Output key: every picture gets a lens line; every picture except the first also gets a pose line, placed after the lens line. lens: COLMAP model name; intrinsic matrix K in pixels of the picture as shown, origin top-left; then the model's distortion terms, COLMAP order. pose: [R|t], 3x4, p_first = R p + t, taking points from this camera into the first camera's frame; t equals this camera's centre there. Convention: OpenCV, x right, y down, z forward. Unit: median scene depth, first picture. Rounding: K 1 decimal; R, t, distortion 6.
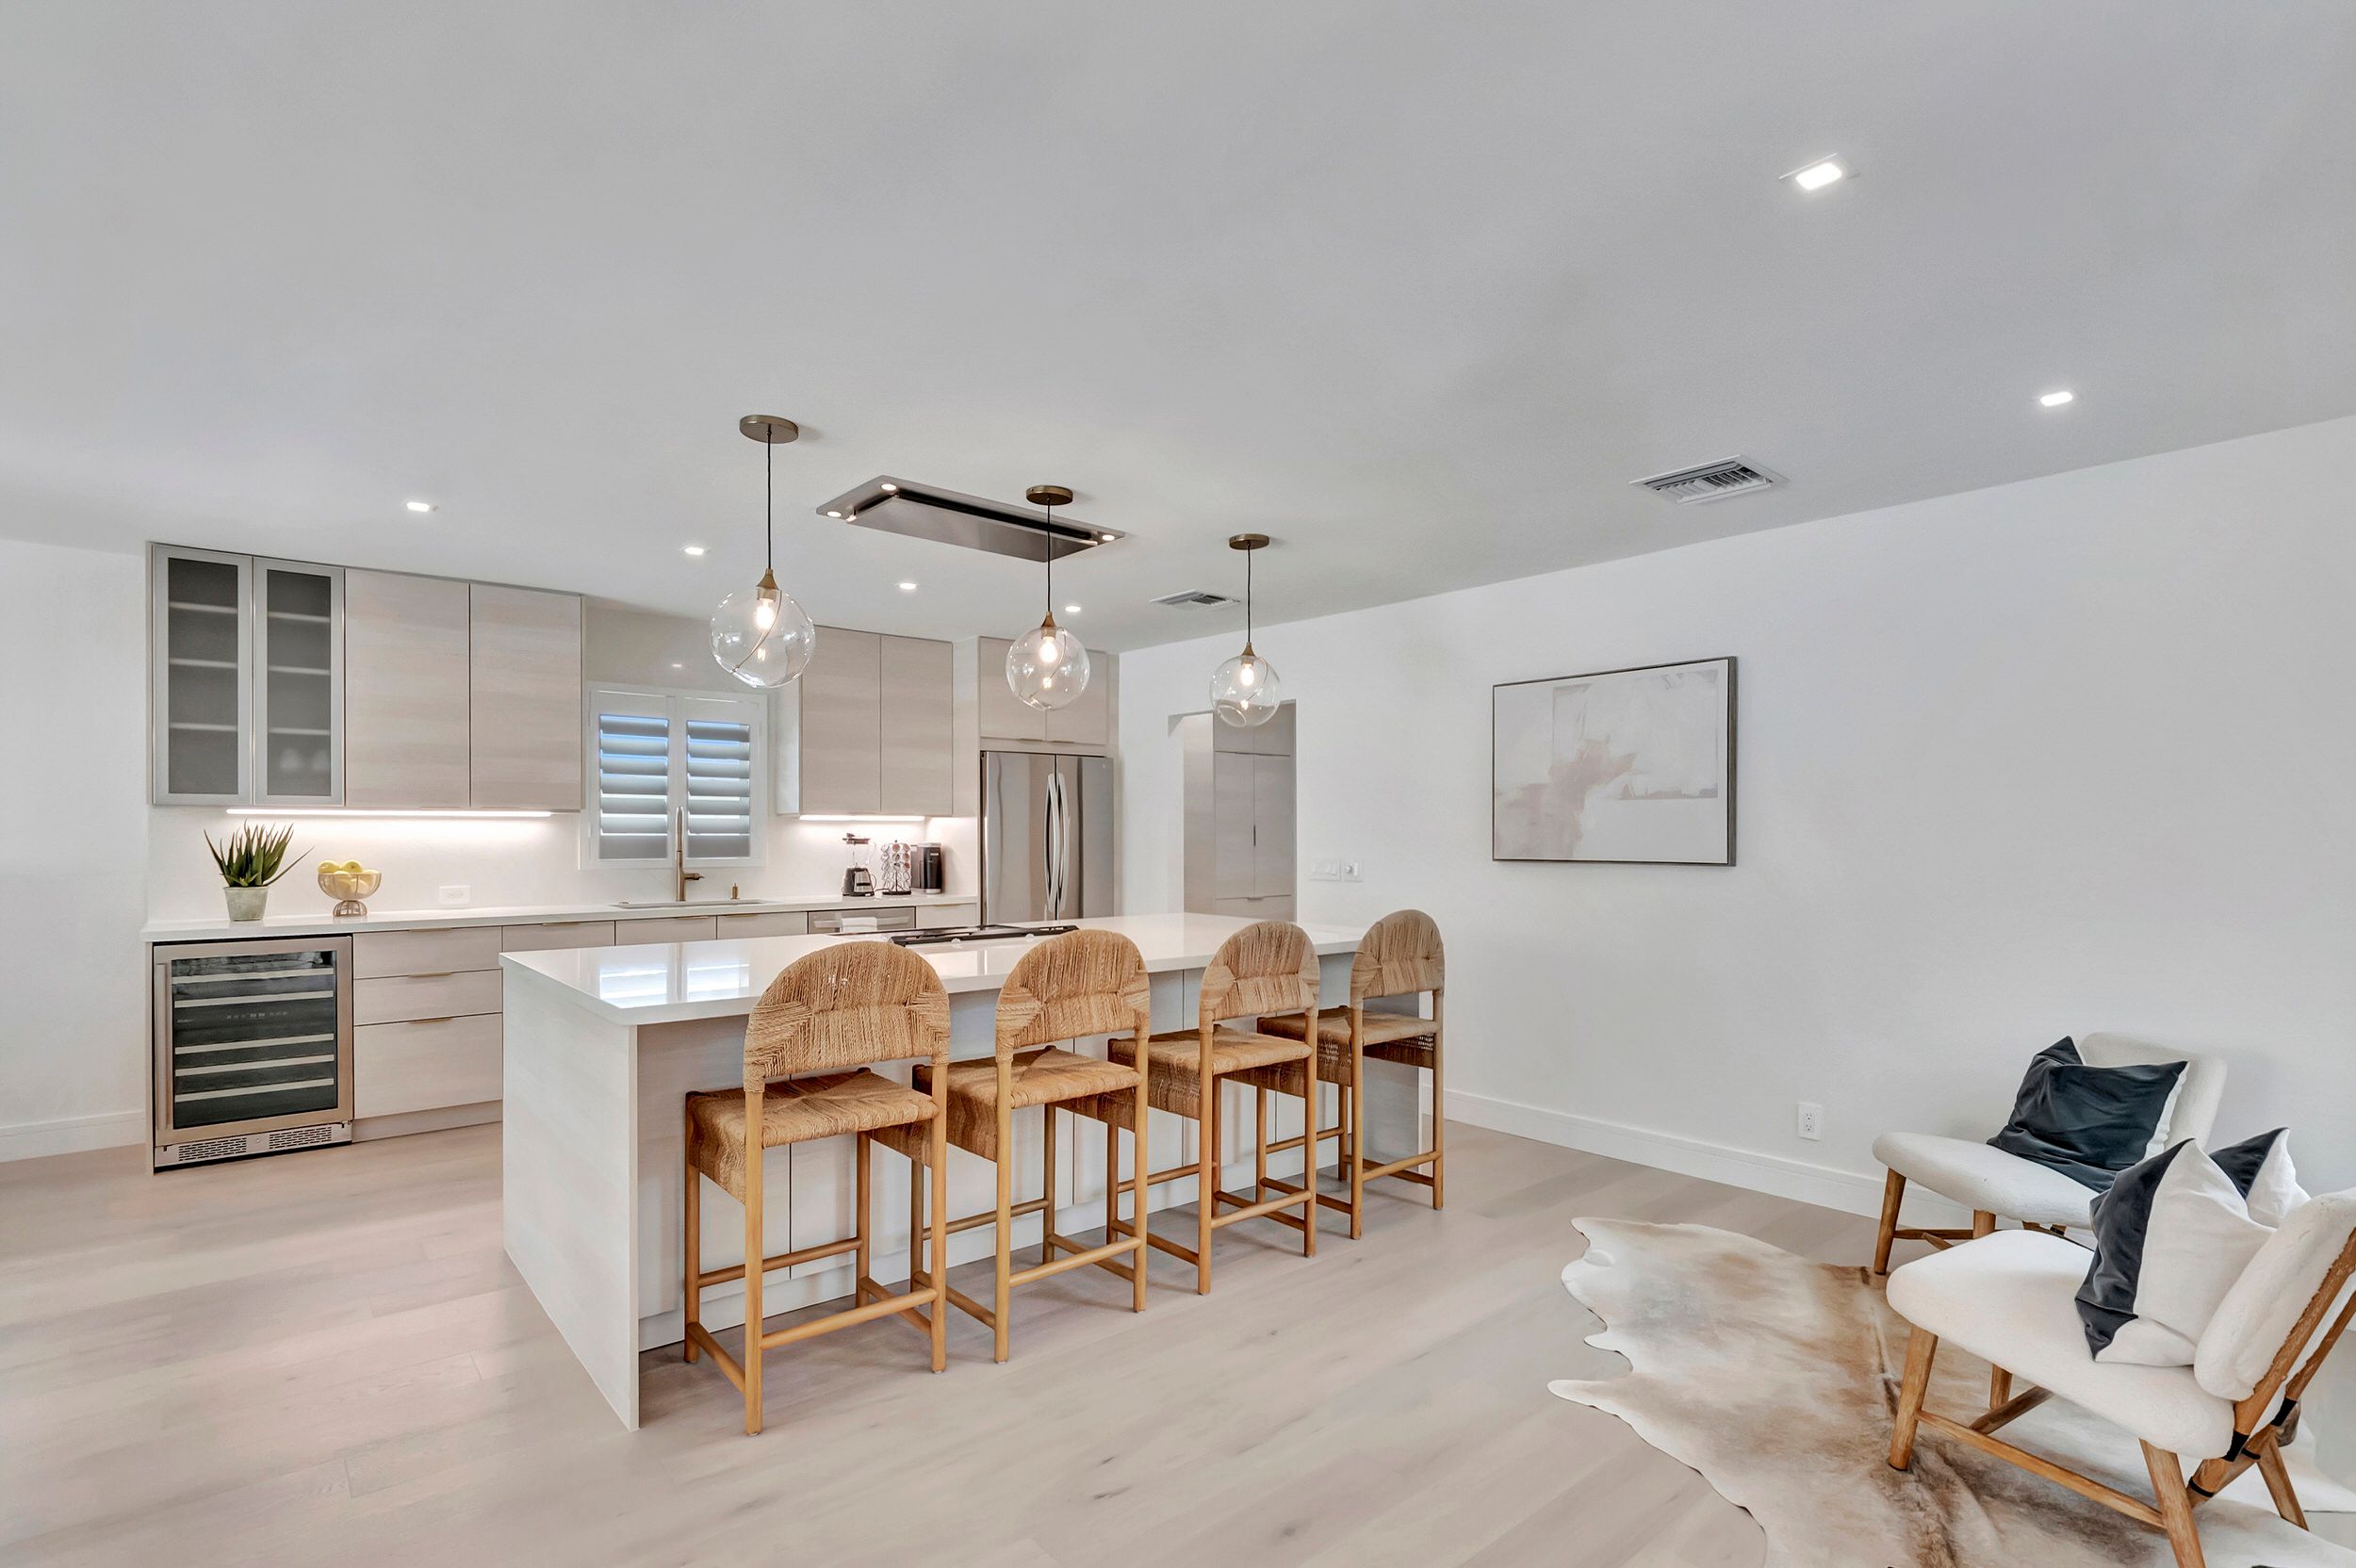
lens RADIAL K [[1114.9, 0, 1182.3], [0, 1114.9, 838.0], [0, 0, 1]] dist [0.000608, -0.000142]
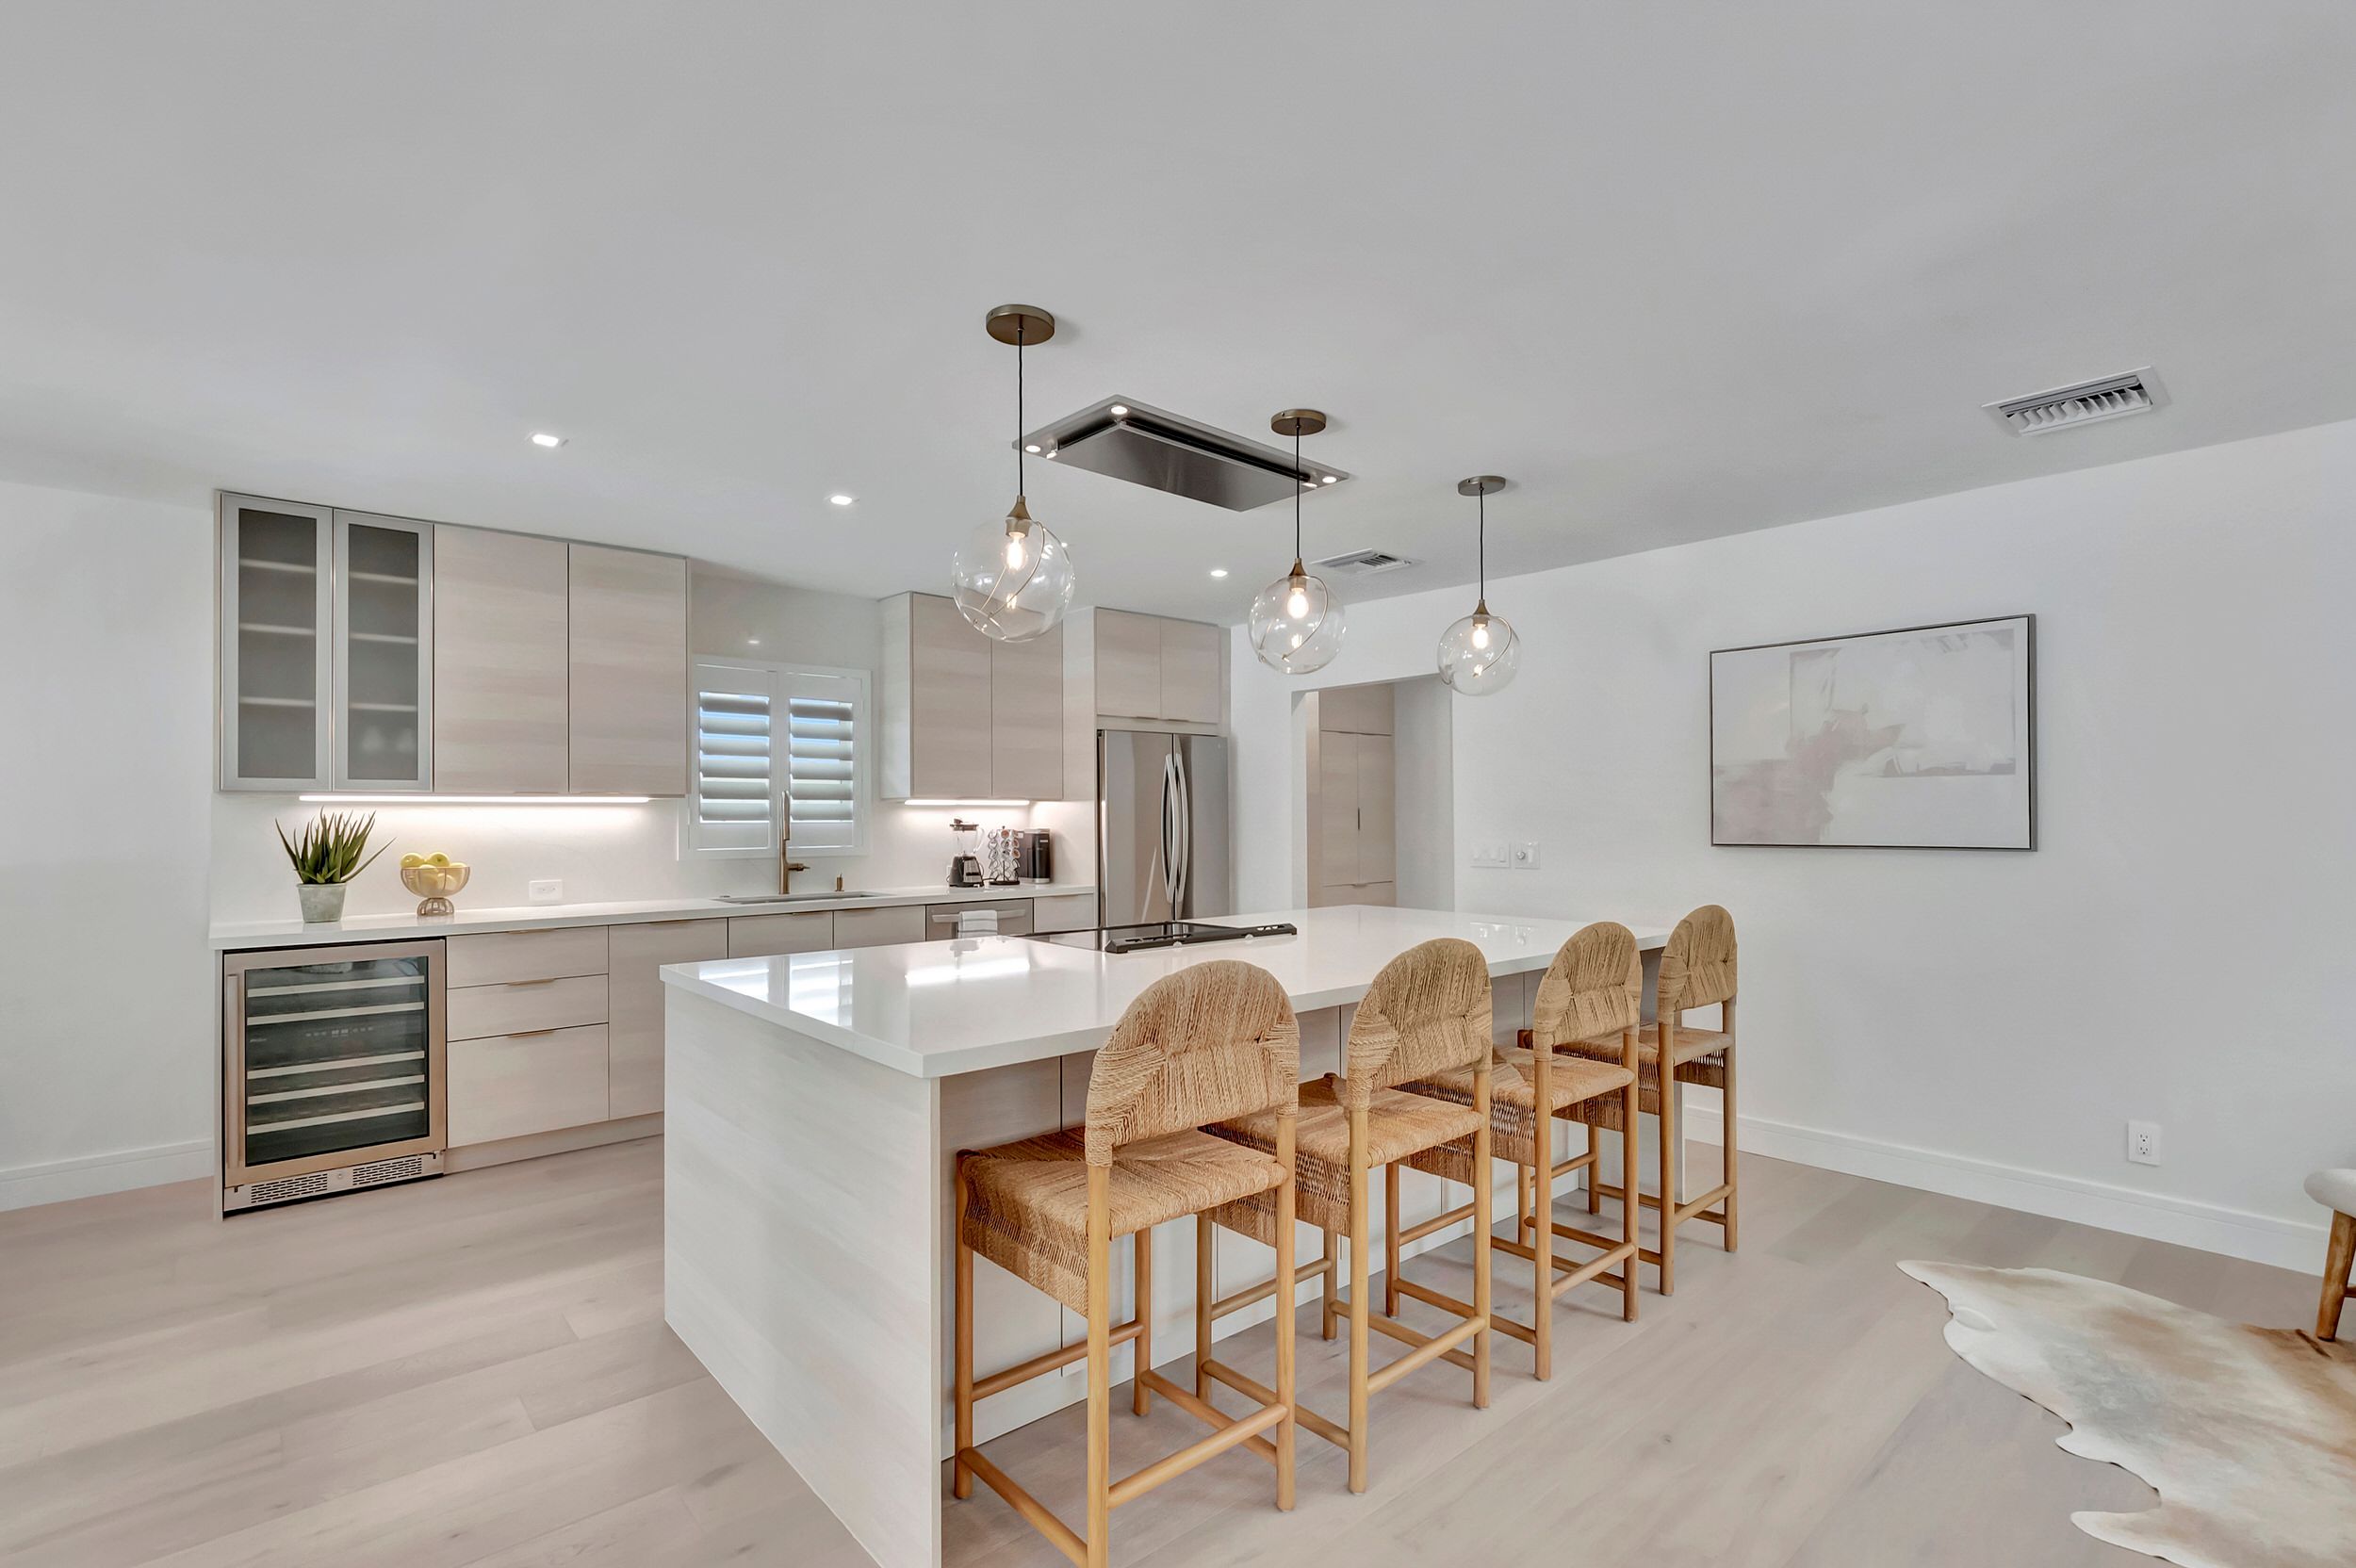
lens RADIAL K [[1078.0, 0, 1175.2], [0, 1078.0, 810.7], [0, 0, 1]] dist [0.000793, -0.000213]
pose [[0.999914, -0.005239, 0.012053, -0.182553], [0.005356, 0.999939, -0.009682, -0.002085], [-0.012001, 0.009746, 0.999880, 0.145259]]
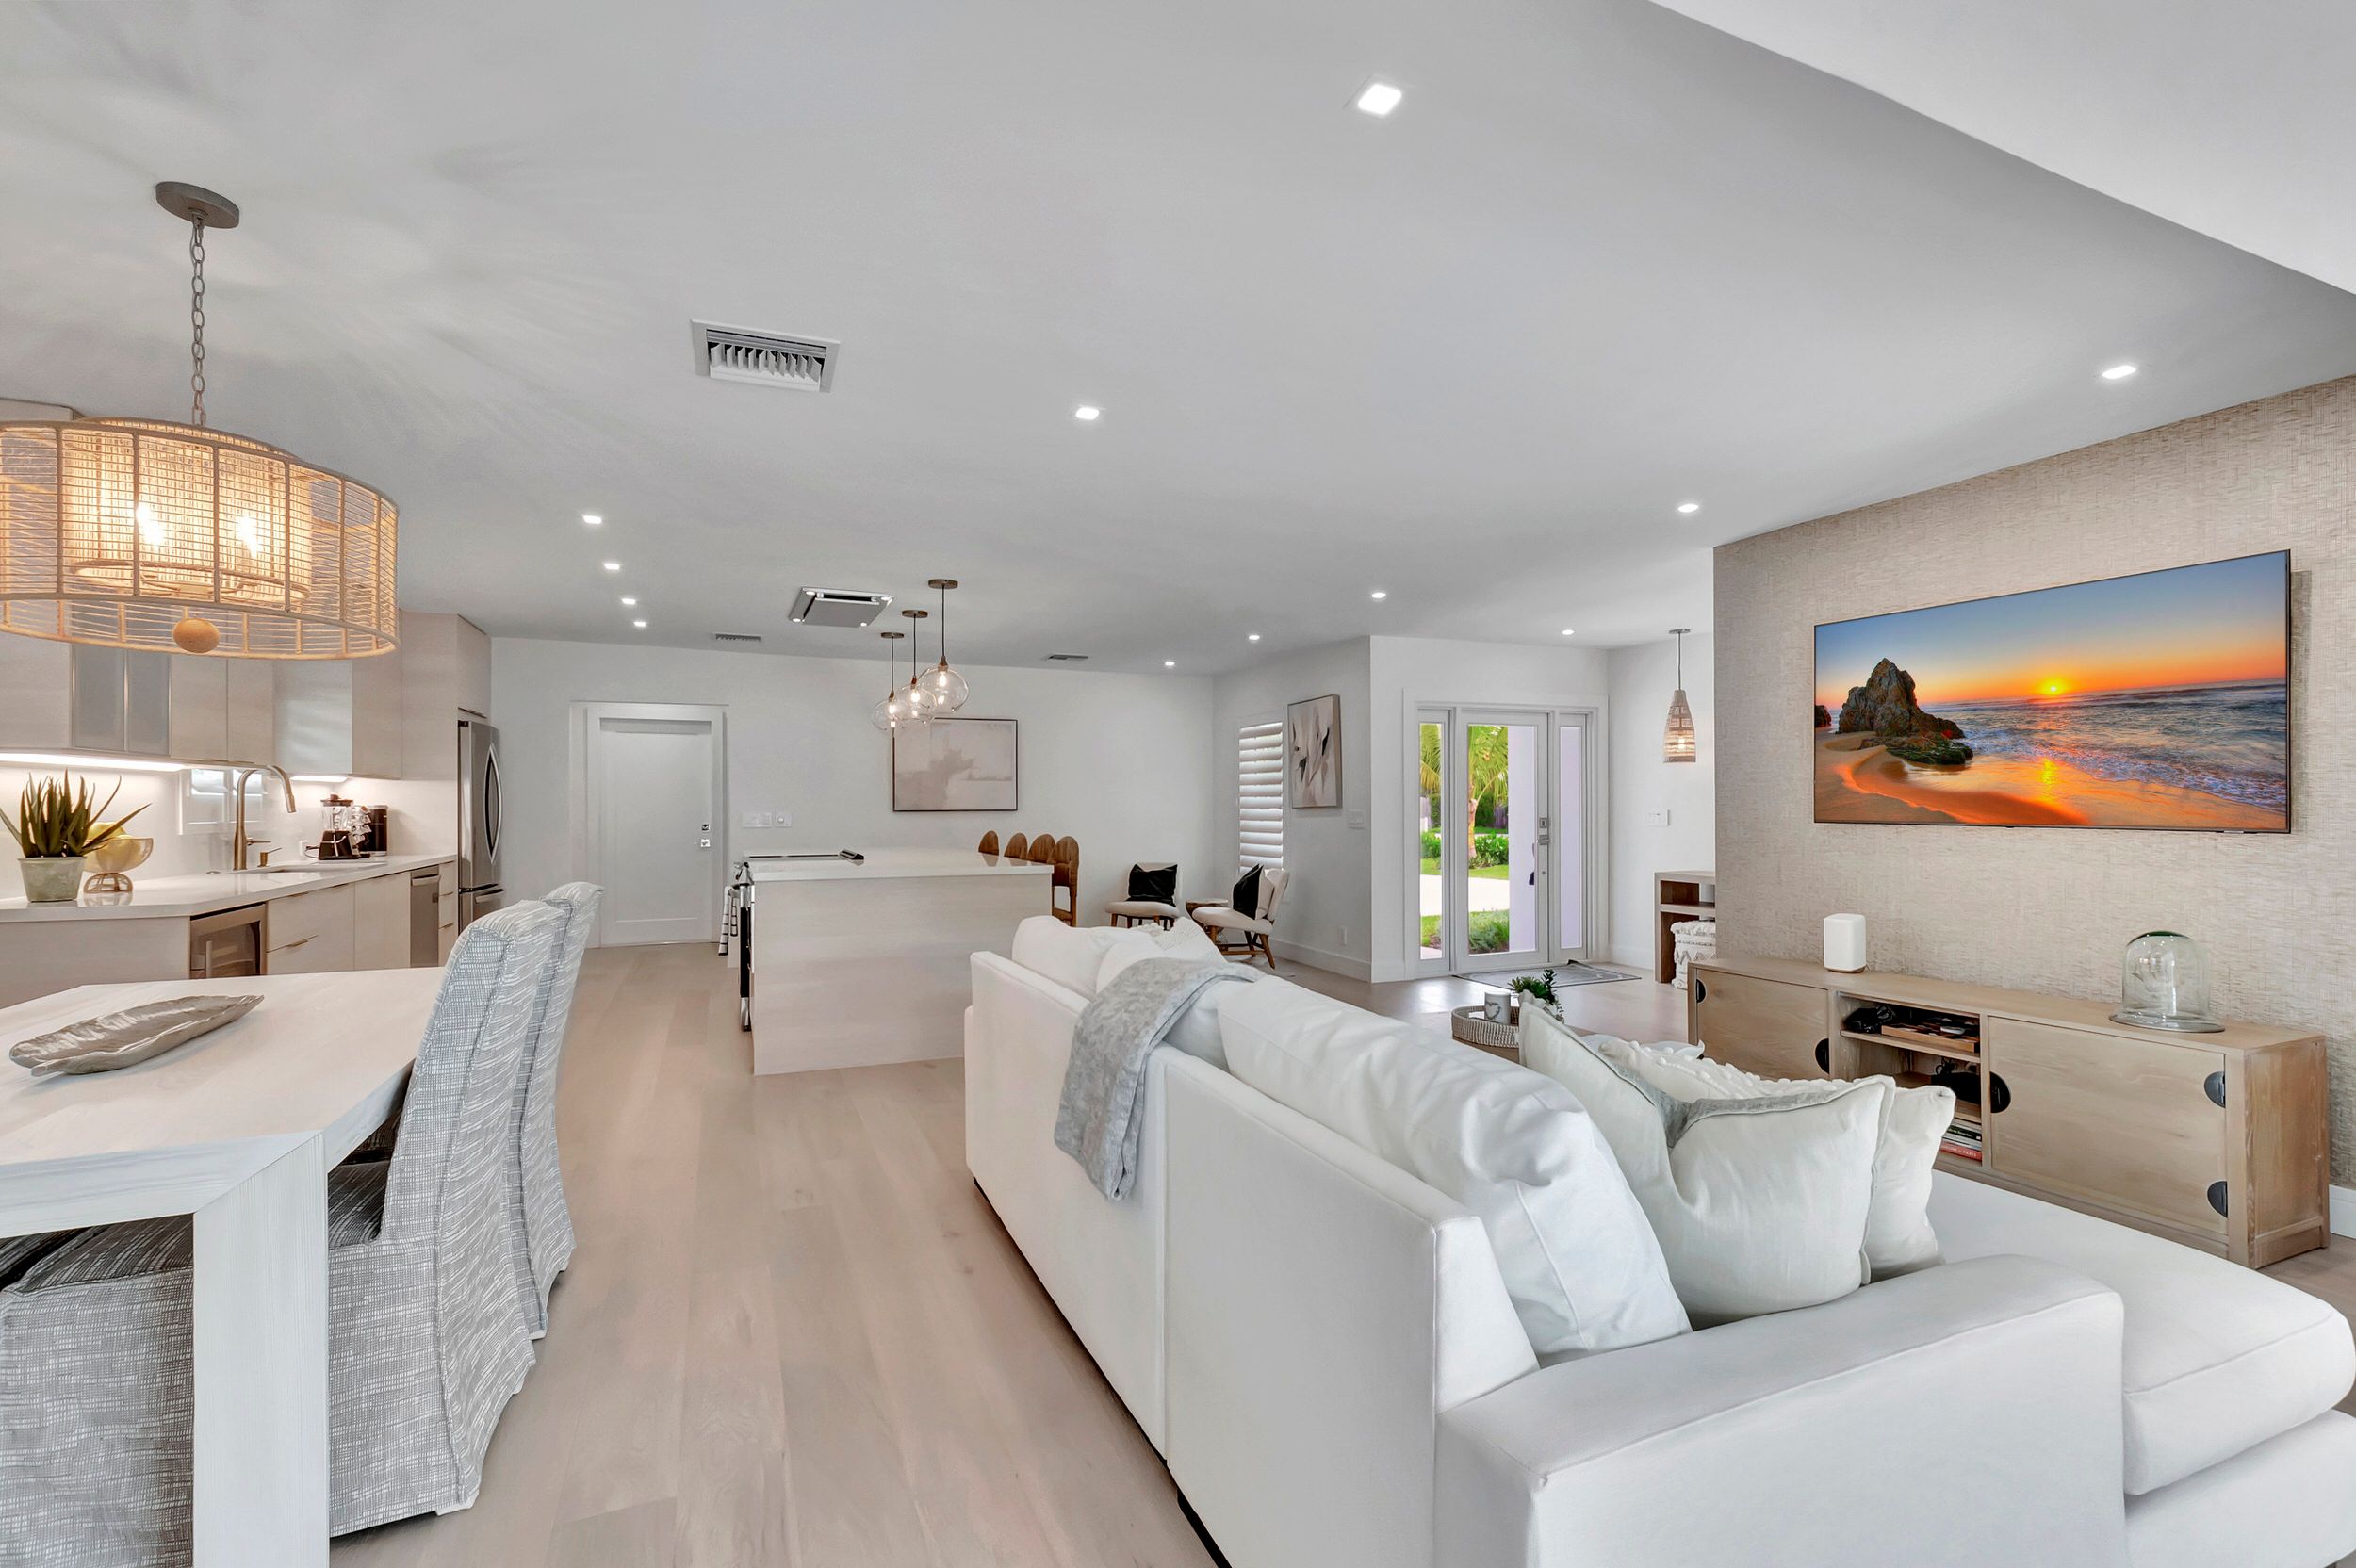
lens RADIAL K [[1030.5, 0, 1172.1], [0, 1030.5, 800.5], [0, 0, 1]] dist [-0.000226, -0.000055]
pose [[0.299818, 0.002228, 0.953994, -1.330610], [0.006819, 0.999967, -0.004479, 0.014117], [-0.953972, 0.007848, 0.299793, 0.056001]]
